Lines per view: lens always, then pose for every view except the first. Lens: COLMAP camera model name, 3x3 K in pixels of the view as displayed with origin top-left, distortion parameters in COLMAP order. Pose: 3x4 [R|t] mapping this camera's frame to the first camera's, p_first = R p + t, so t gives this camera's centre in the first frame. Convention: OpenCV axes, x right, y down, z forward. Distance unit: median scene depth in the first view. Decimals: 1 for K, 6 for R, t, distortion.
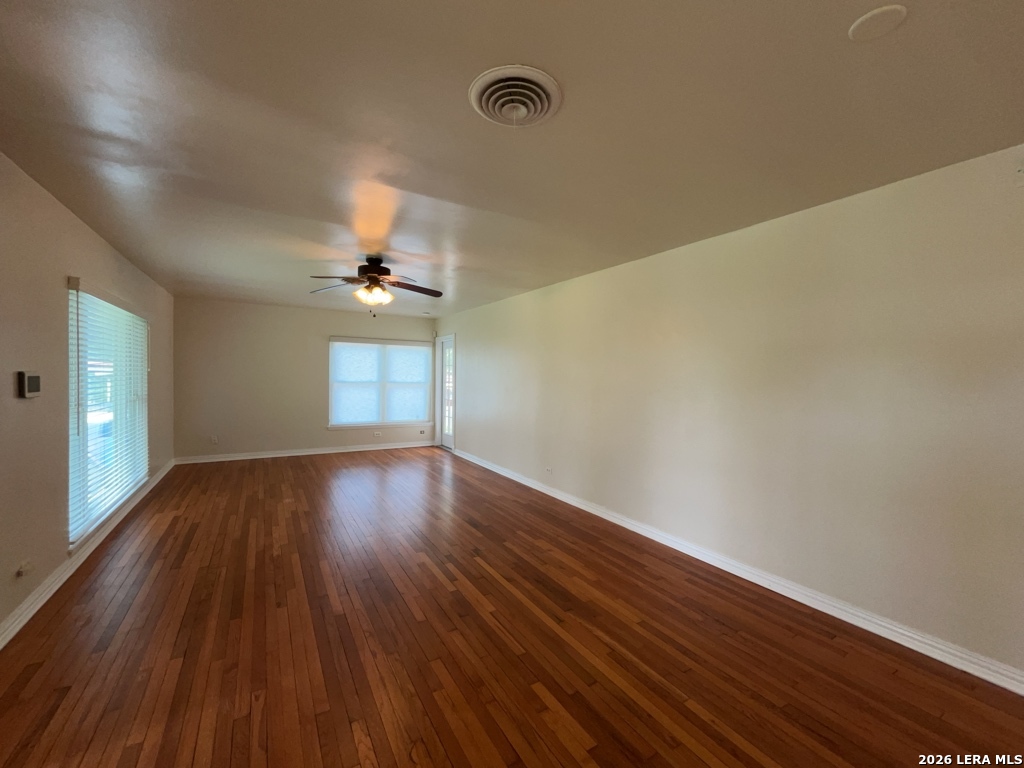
lens RADIAL K [[419.3, 0, 516.0], [0, 419.3, 385.5], [0, 0, 1]] dist [-0.001146, -0.000567]
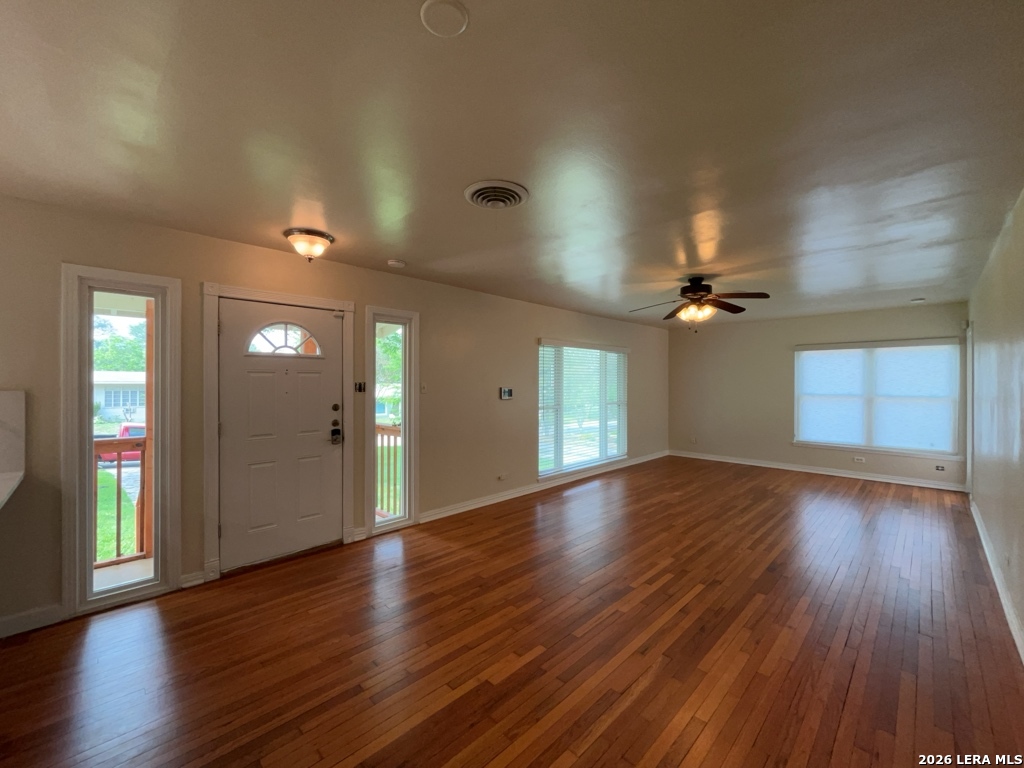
lens RADIAL K [[419.3, 0, 511.8], [0, 419.3, 388.3], [0, 0, 1]] dist [-0.001146, -0.000567]
pose [[0.240822, -0.003223, -0.970564, 0.553669], [-0.017679, 0.999814, -0.007707, -0.006206], [0.970408, 0.019015, 0.240720, 0.286313]]
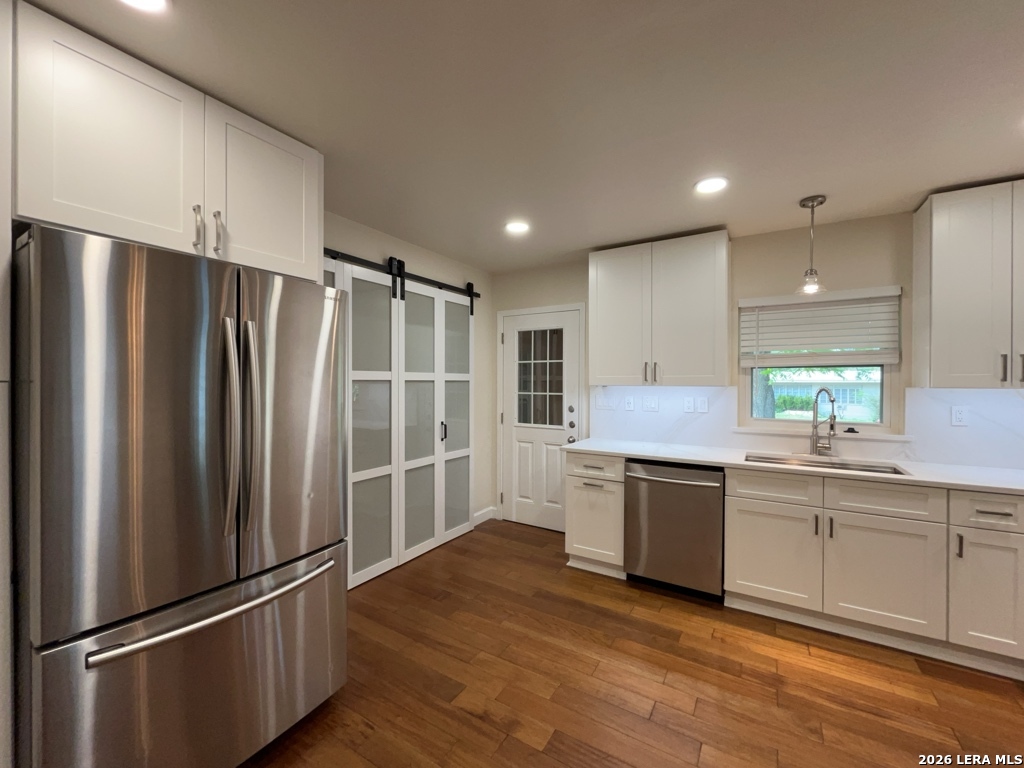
lens RADIAL K [[419.3, 0, 518.3], [0, 419.3, 384.9], [0, 0, 1]] dist [-0.001146, -0.000567]
pose [[-0.887549, -0.011026, -0.460582, 0.882532], [-0.021350, 0.999624, 0.017211, 0.014394], [0.460219, 0.025110, -0.887450, -0.353506]]
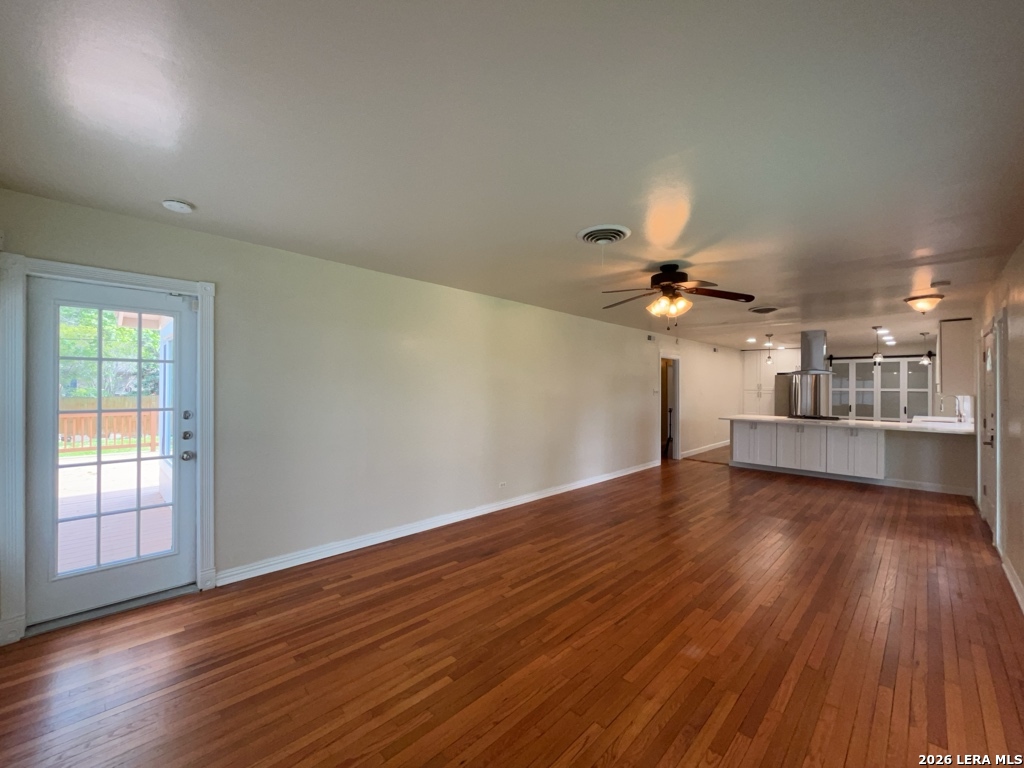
lens RADIAL K [[419.3, 0, 515.4], [0, 419.3, 384.3], [0, 0, 1]] dist [-0.001146, -0.000567]
pose [[-0.249880, -0.011318, 0.968211, -1.085615], [0.005739, 0.999897, 0.013169, -0.058830], [-0.968260, 0.008847, -0.249789, 1.488020]]
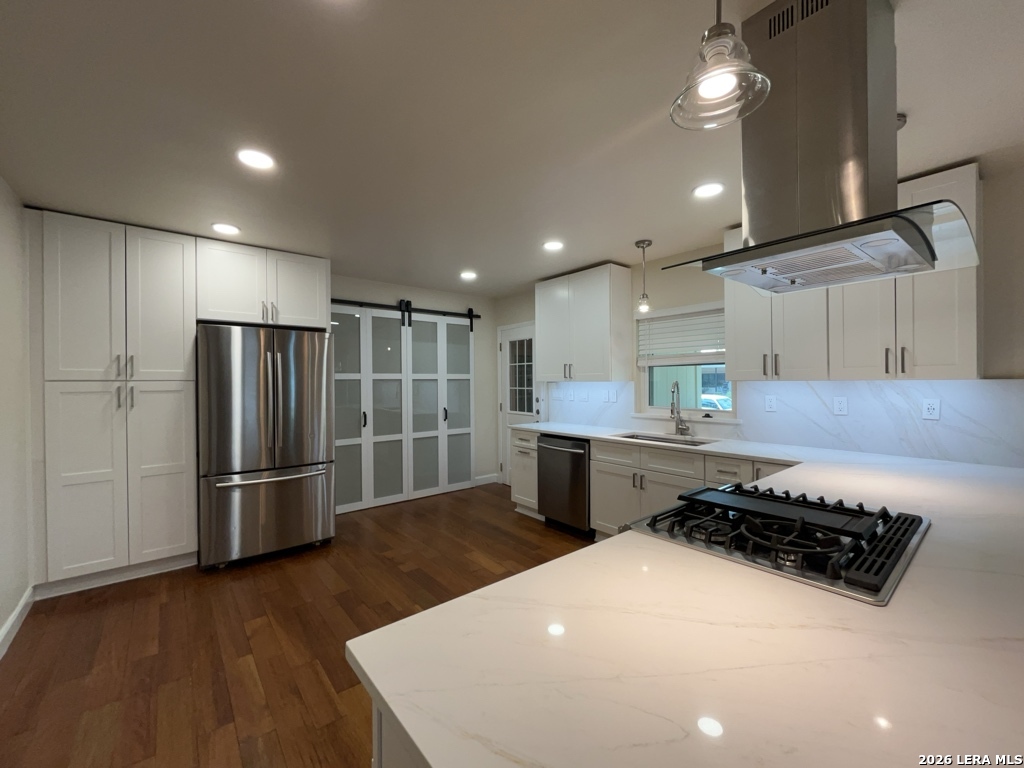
lens RADIAL K [[419.3, 0, 513.7], [0, 419.3, 385.9], [0, 0, 1]] dist [-0.001146, -0.000567]
pose [[-0.988883, -0.004246, -0.148633, 0.606429], [-0.008272, 0.999615, 0.026483, 0.008826], [0.148463, 0.027418, -0.988538, 0.066770]]
